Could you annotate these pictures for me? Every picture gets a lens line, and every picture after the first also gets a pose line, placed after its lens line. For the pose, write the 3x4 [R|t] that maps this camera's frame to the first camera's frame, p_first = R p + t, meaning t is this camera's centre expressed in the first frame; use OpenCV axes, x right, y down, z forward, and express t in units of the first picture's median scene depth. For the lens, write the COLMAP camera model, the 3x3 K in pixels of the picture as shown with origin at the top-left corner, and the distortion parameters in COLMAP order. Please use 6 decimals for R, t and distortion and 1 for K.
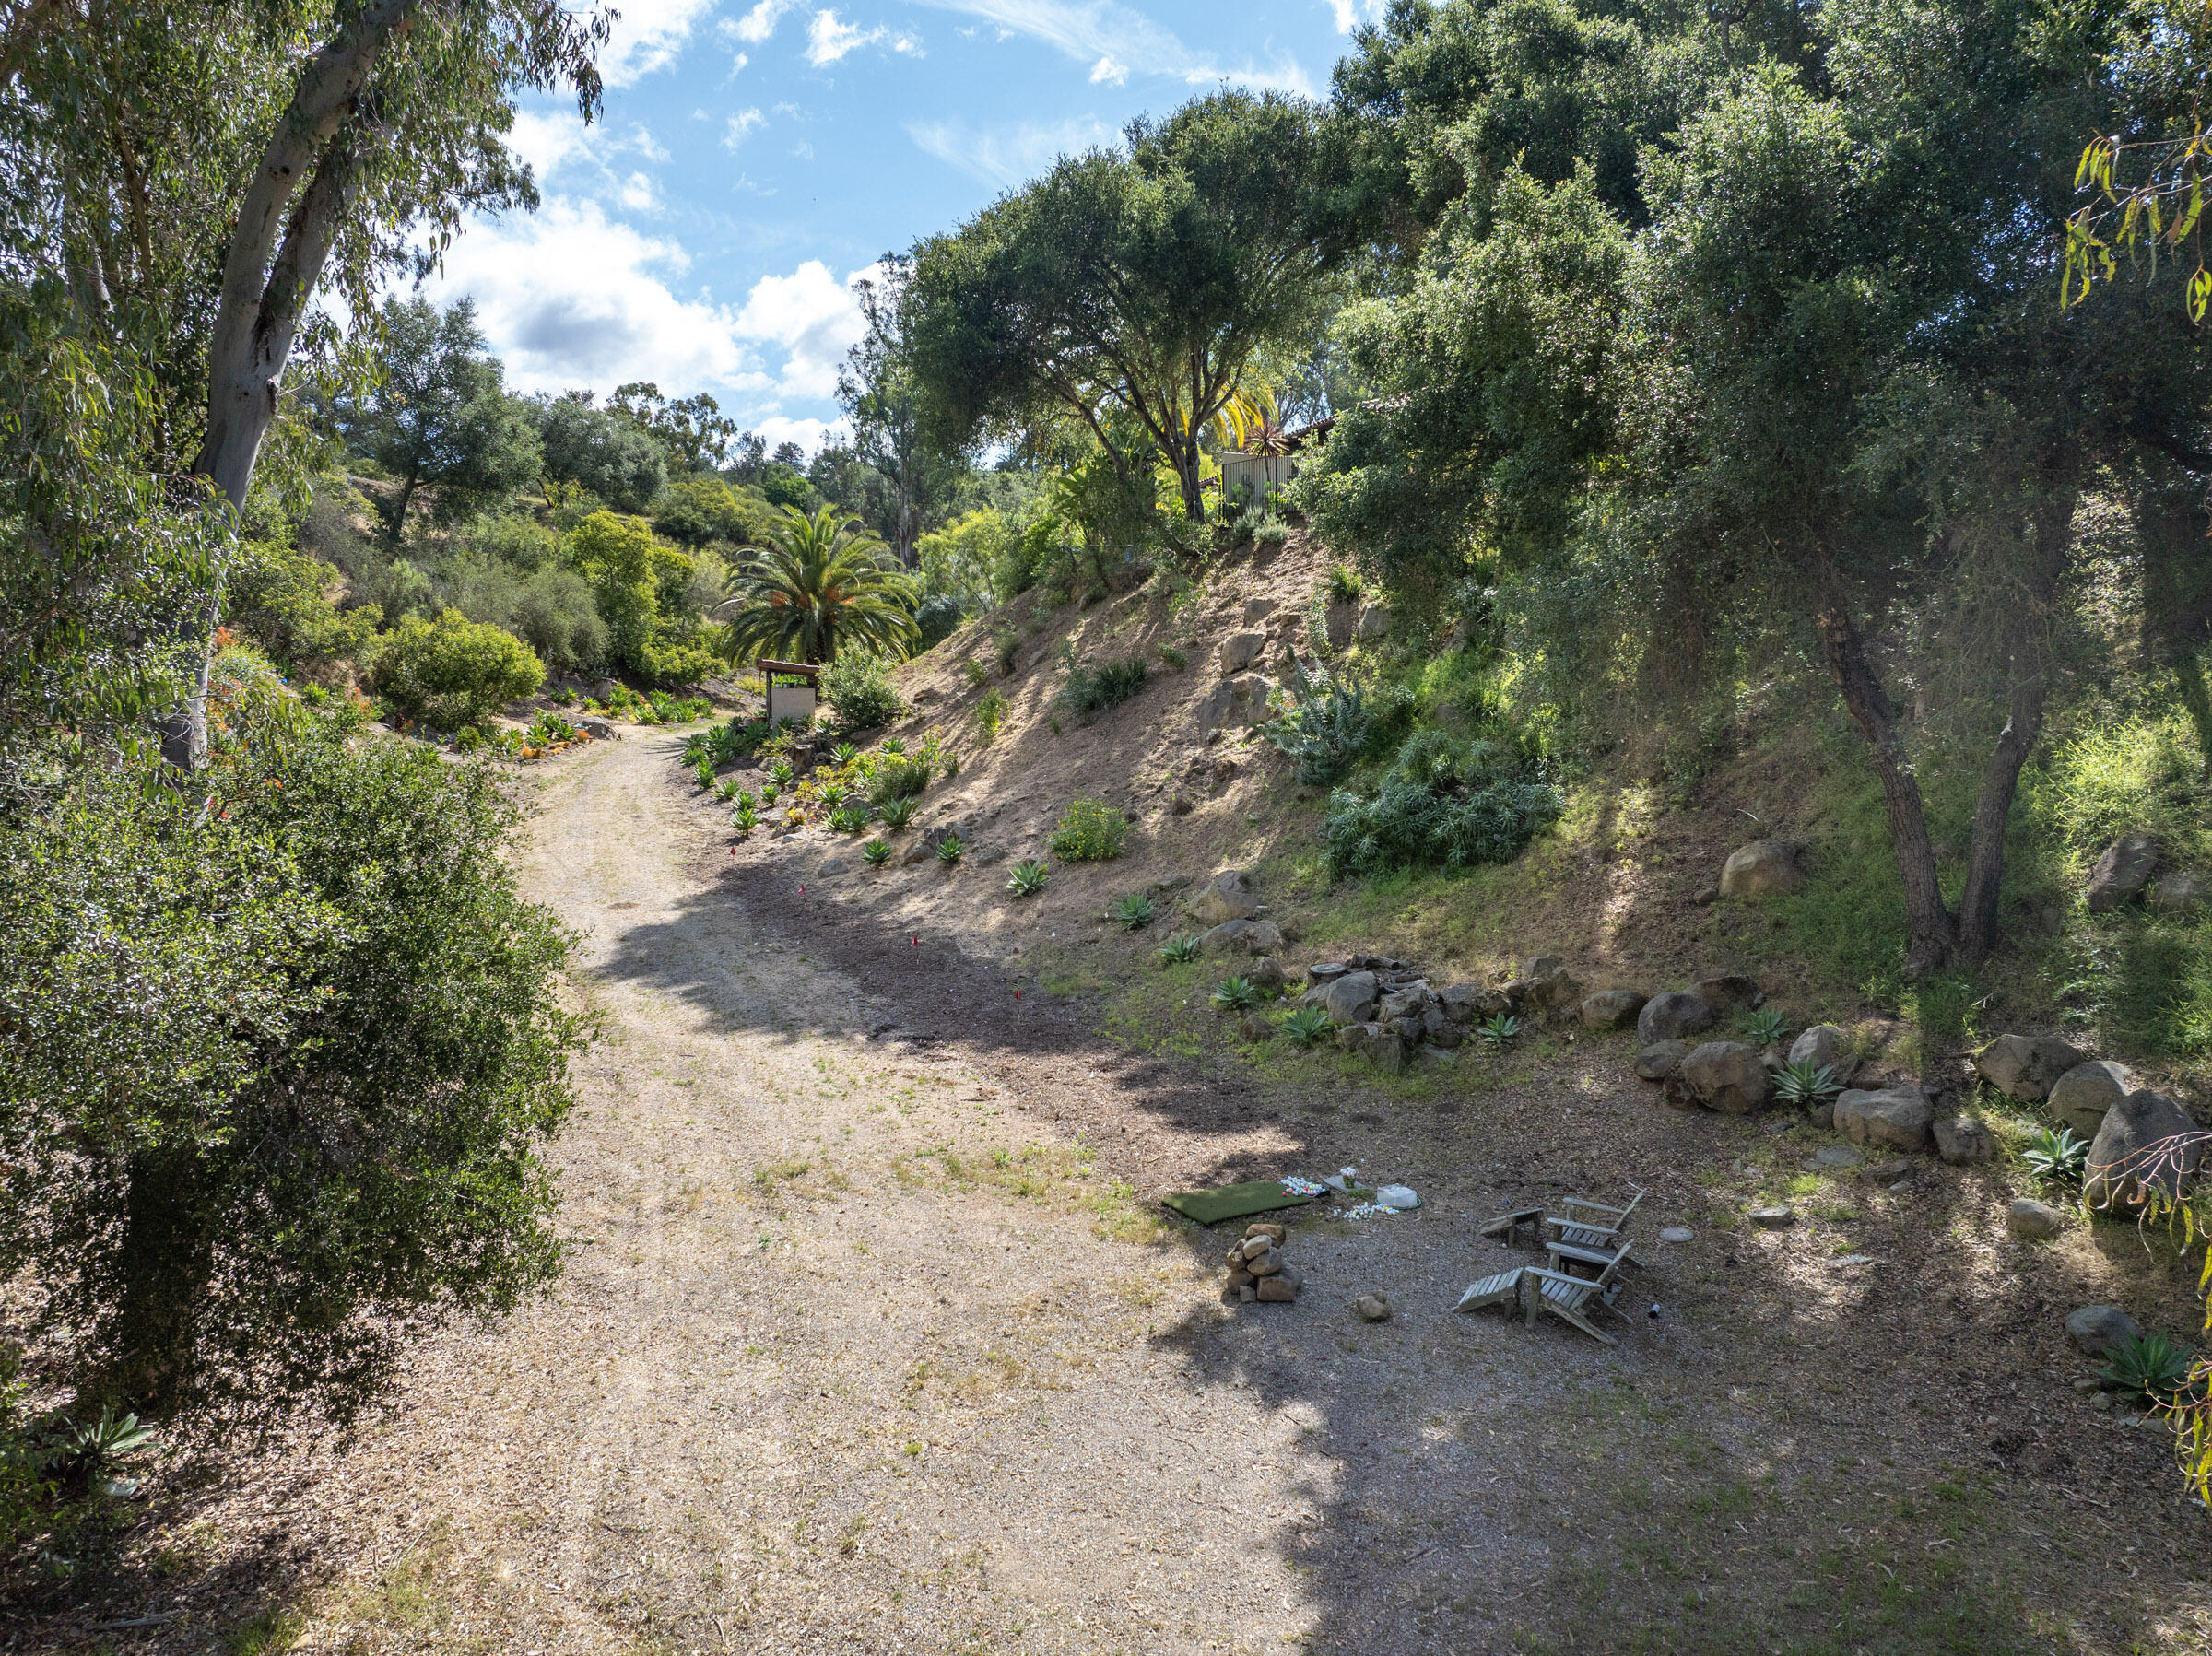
lens RADIAL K [[1564.3, 0, 1106.0], [0, 1564.3, 828.0], [0, 0, 1]] dist [-0.036283, 0.002806]
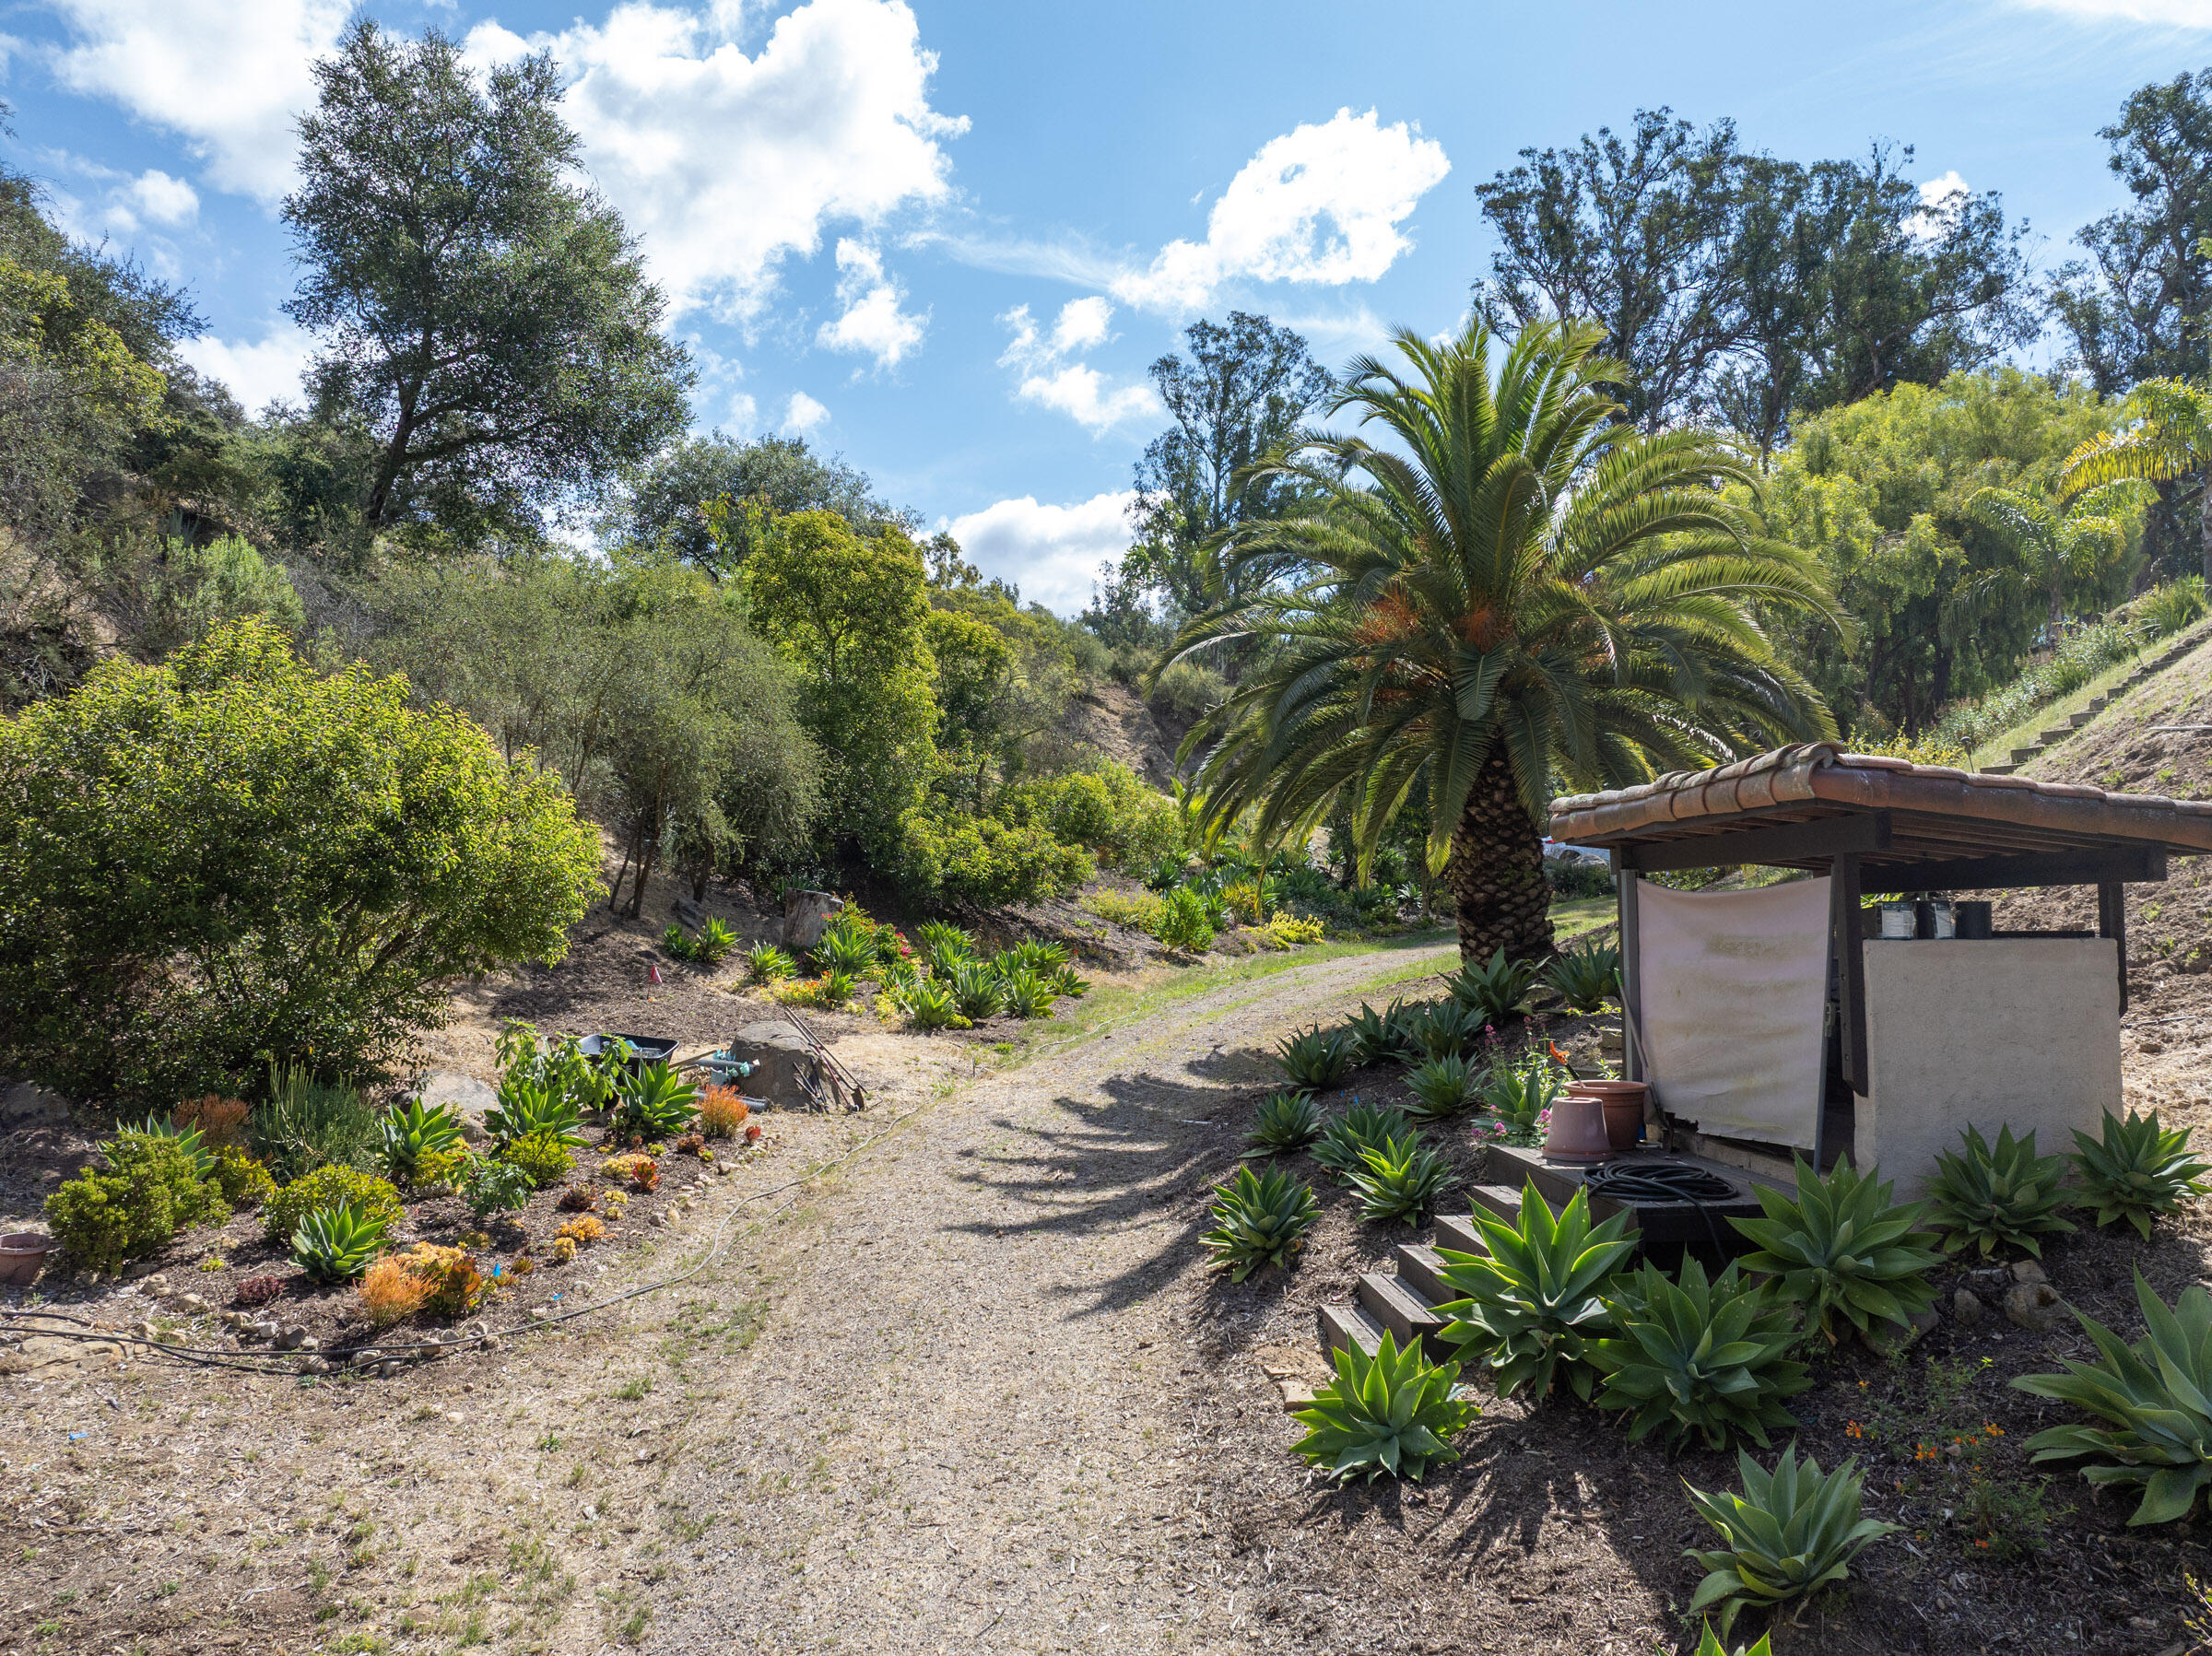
lens RADIAL K [[1564.3, 0, 1106.0], [0, 1564.3, 828.0], [0, 0, 1]] dist [-0.036283, 0.002806]
pose [[0.992736, -0.005853, -0.120168, -0.195092], [-0.010741, 0.990516, -0.136975, -0.057387], [0.119830, 0.137270, 0.983259, 0.602952]]
